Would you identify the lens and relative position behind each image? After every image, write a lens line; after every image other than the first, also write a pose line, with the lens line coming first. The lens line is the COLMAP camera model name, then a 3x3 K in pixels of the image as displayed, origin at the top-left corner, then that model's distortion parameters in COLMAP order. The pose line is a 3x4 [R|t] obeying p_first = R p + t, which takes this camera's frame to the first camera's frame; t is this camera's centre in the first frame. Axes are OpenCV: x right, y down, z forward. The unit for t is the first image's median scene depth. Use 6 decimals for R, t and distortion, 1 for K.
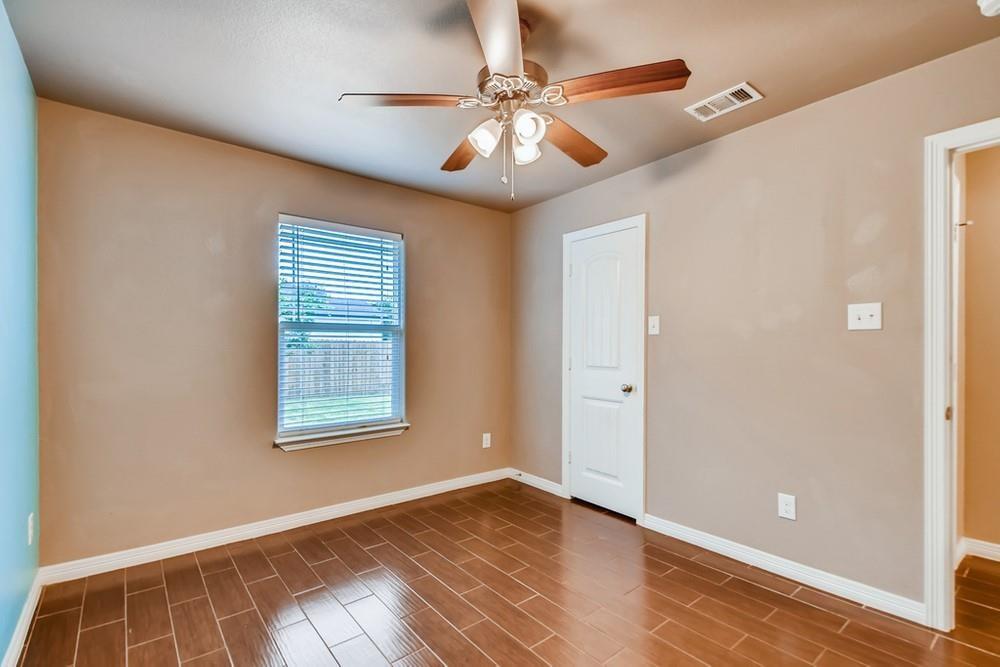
lens RADIAL K [[448.4, 0, 501.8], [0, 448.4, 337.7], [0, 0, 1]] dist [-0.000482, -0.000921]
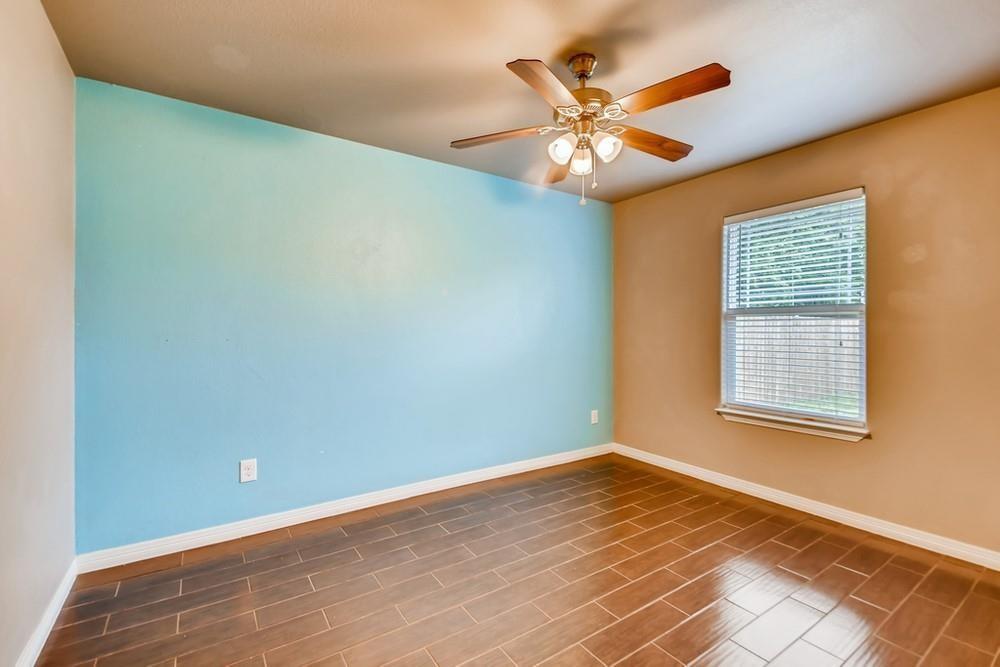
lens RADIAL K [[439.6, 0, 501.1], [0, 439.6, 327.0], [0, 0, 1]] dist [-0.000212, -0.000245]
pose [[-0.090610, -0.001240, -0.995886, 0.707683], [0.019061, 0.999814, -0.002979, 0.003792], [0.995704, -0.019252, -0.090570, 0.529205]]
